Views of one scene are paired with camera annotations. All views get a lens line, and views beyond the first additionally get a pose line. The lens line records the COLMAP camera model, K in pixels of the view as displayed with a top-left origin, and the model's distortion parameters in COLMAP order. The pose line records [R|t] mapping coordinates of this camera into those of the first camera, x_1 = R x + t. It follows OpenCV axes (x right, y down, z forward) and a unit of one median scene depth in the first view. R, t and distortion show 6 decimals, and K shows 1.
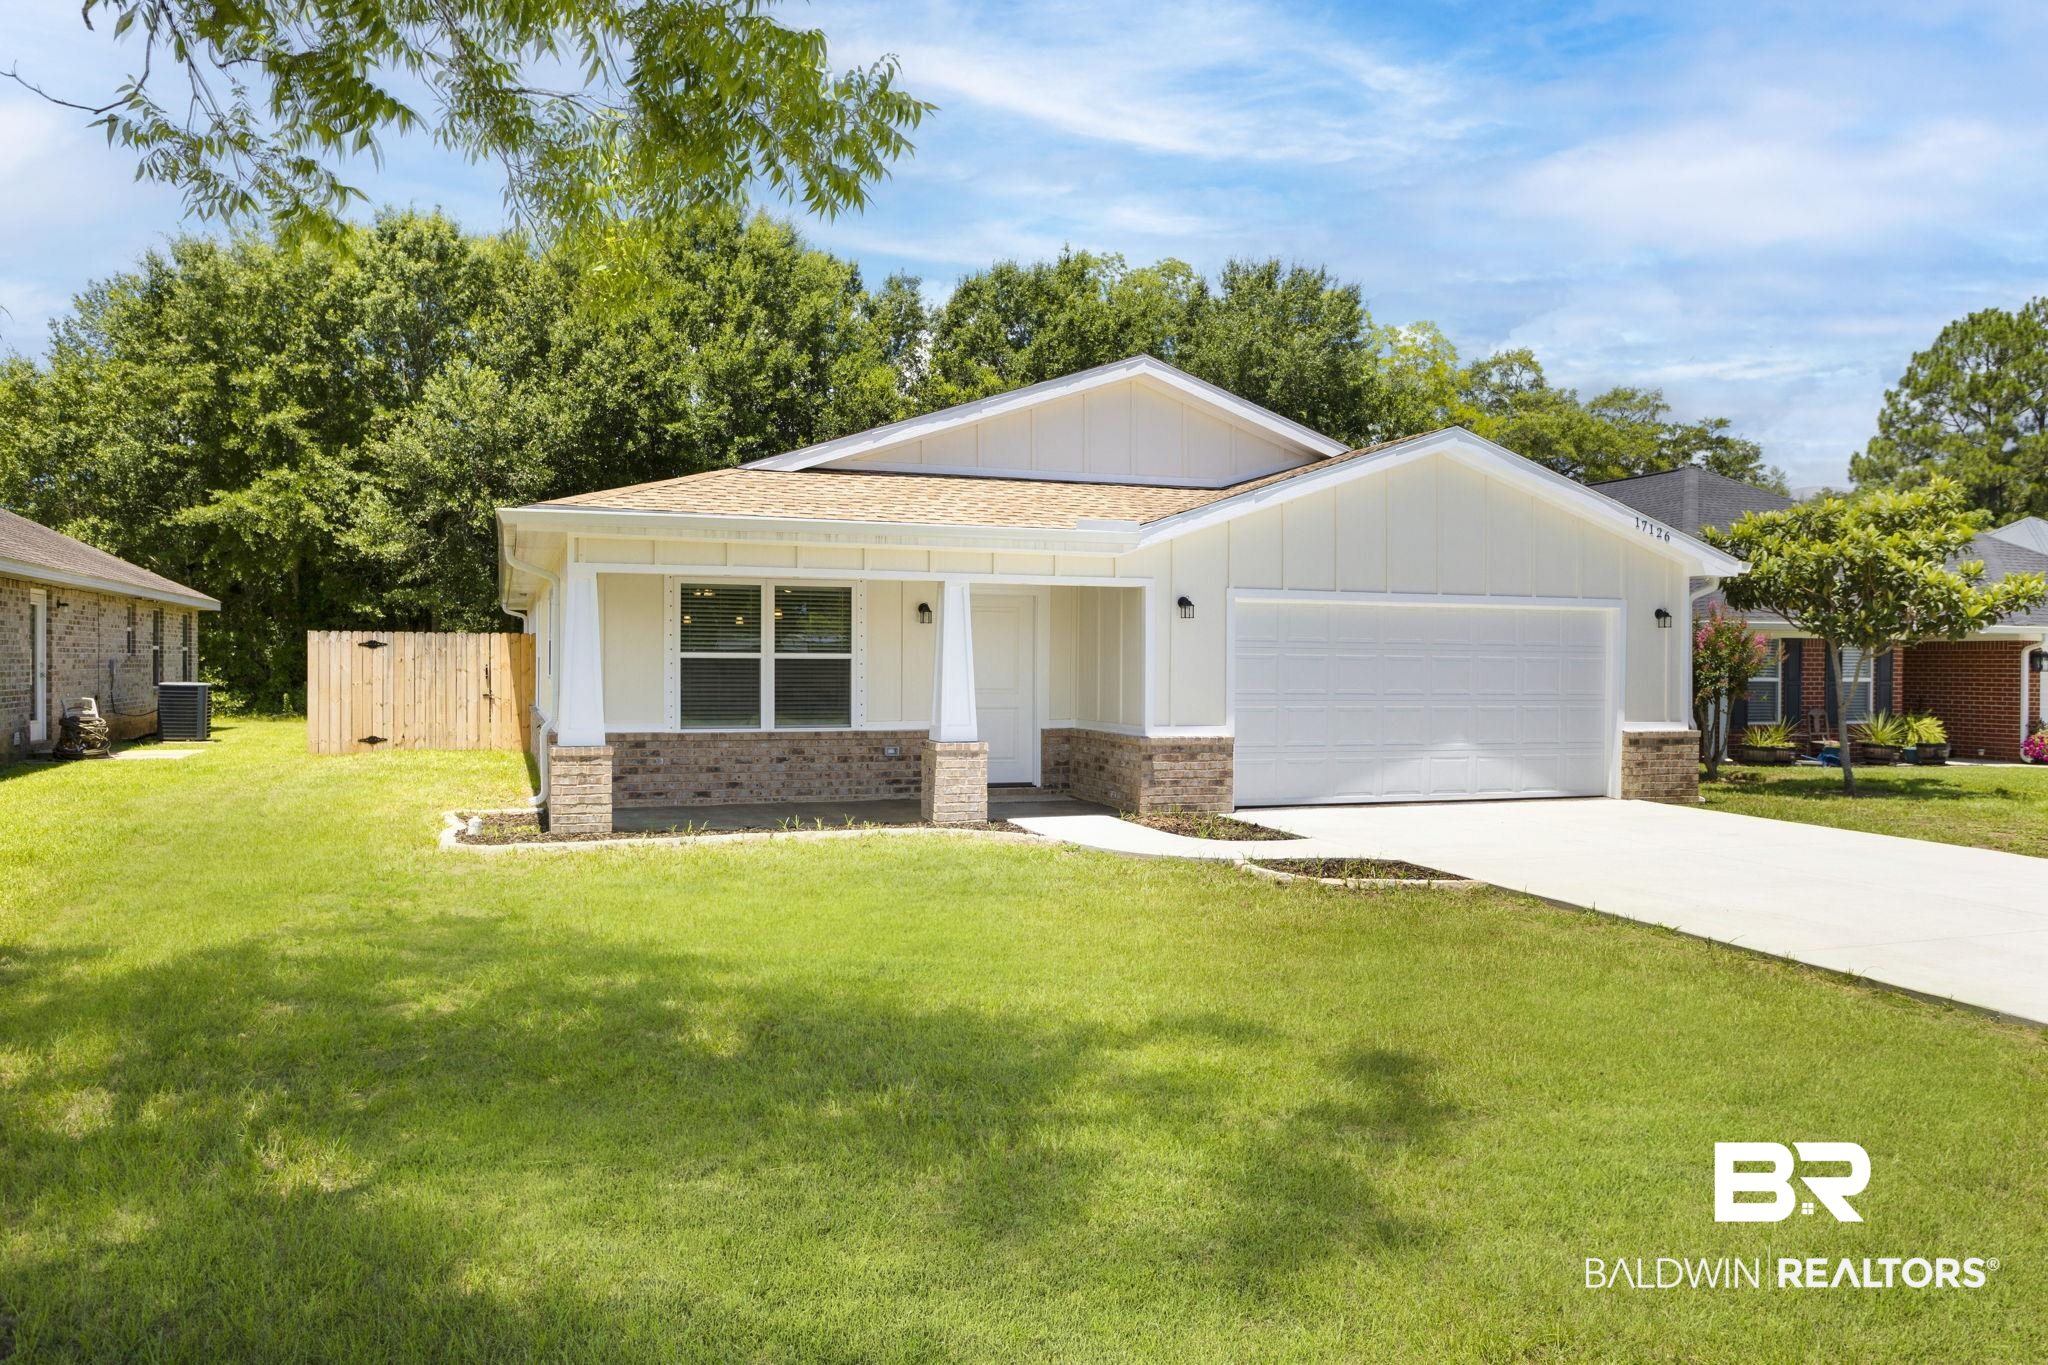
lens RADIAL K [[1475.7, 0, 1045.8], [0, 1475.7, 664.4], [0, 0, 1]] dist [-0.000145, 0.007545]
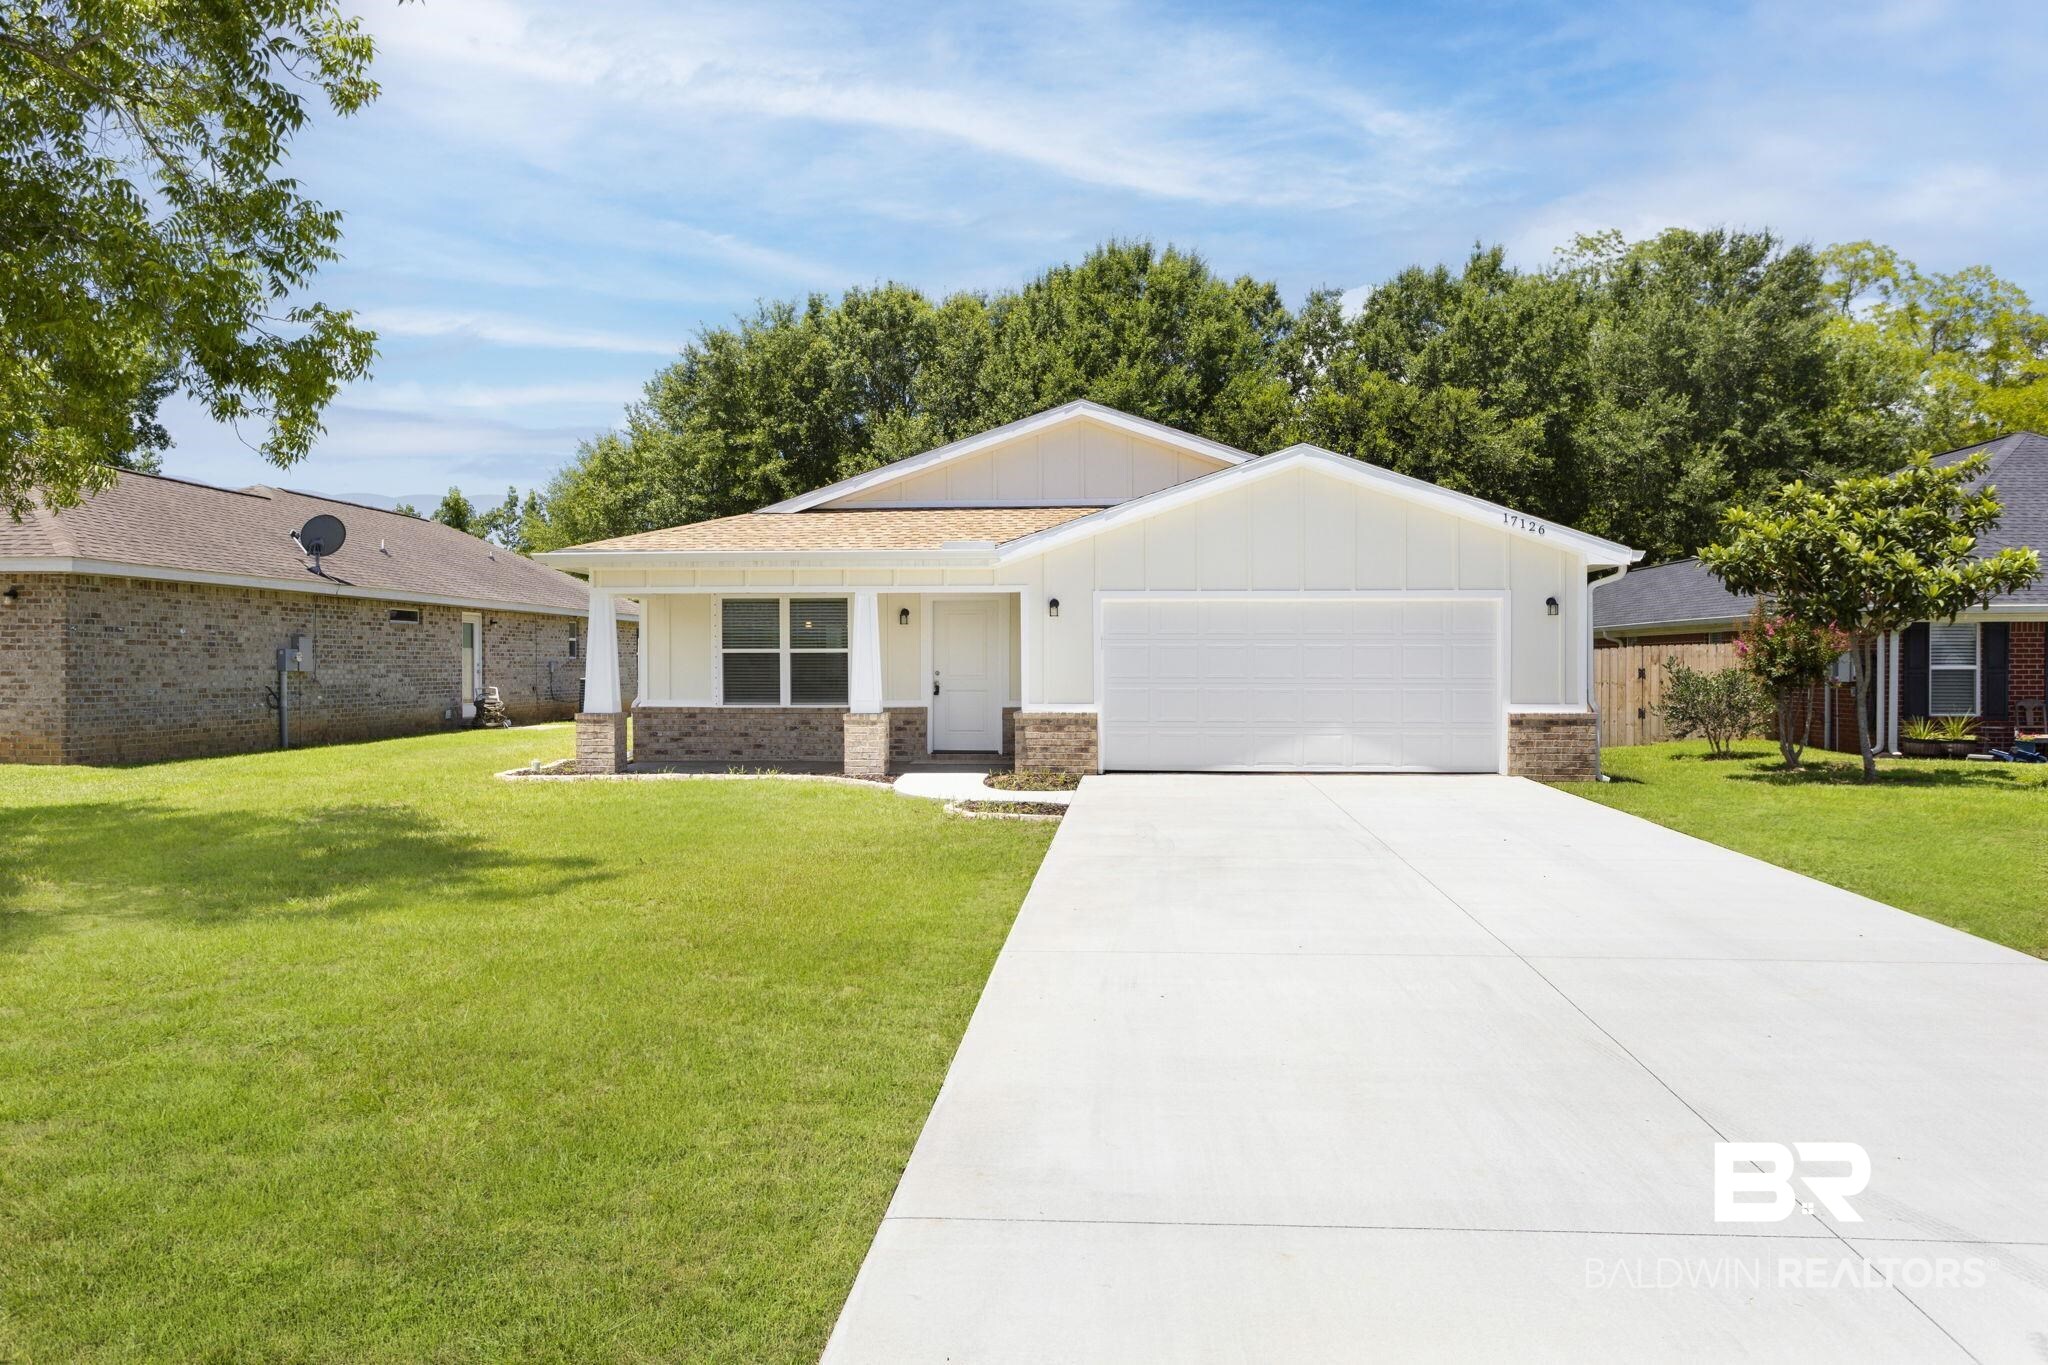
lens RADIAL K [[1475.7, 0, 1029.5], [0, 1475.7, 673.6], [0, 0, 1]] dist [-0.000145, 0.007545]
pose [[0.911340, -0.005332, -0.411619, 0.509859], [0.006885, 0.999974, 0.002288, 0.012031], [0.411596, -0.004919, 0.911353, -0.118247]]
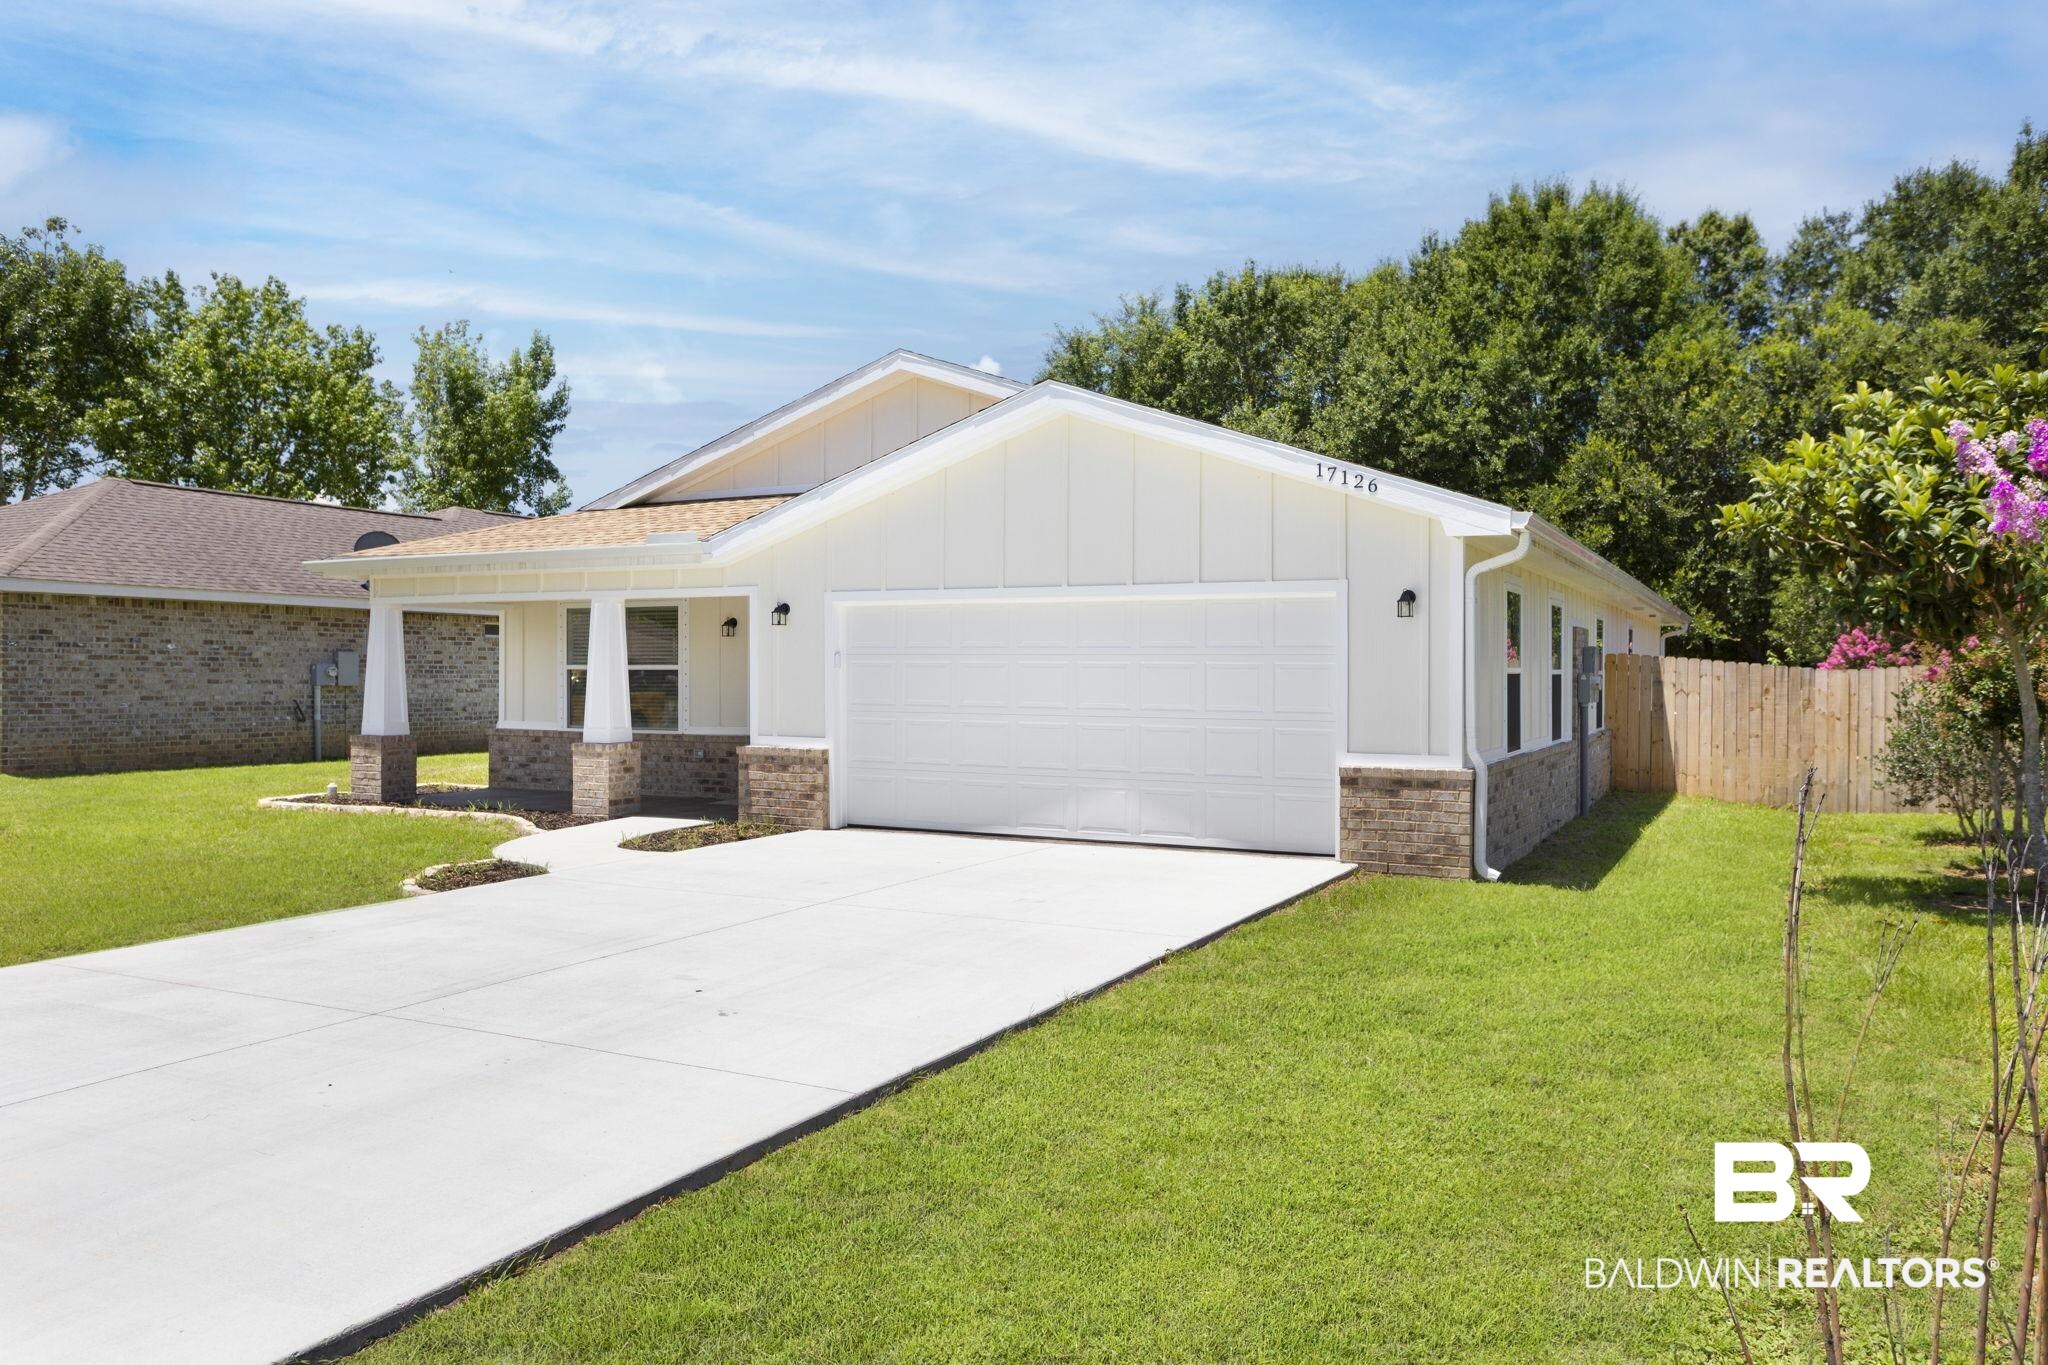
lens RADIAL K [[1475.7, 0, 1019.9], [0, 1475.7, 682.1], [0, 0, 1]] dist [-0.000145, 0.007545]
pose [[0.668531, -0.000556, -0.743684, 0.804987], [-0.001580, 0.999996, -0.002169, 0.006996], [0.743682, 0.002625, 0.668528, 0.407299]]
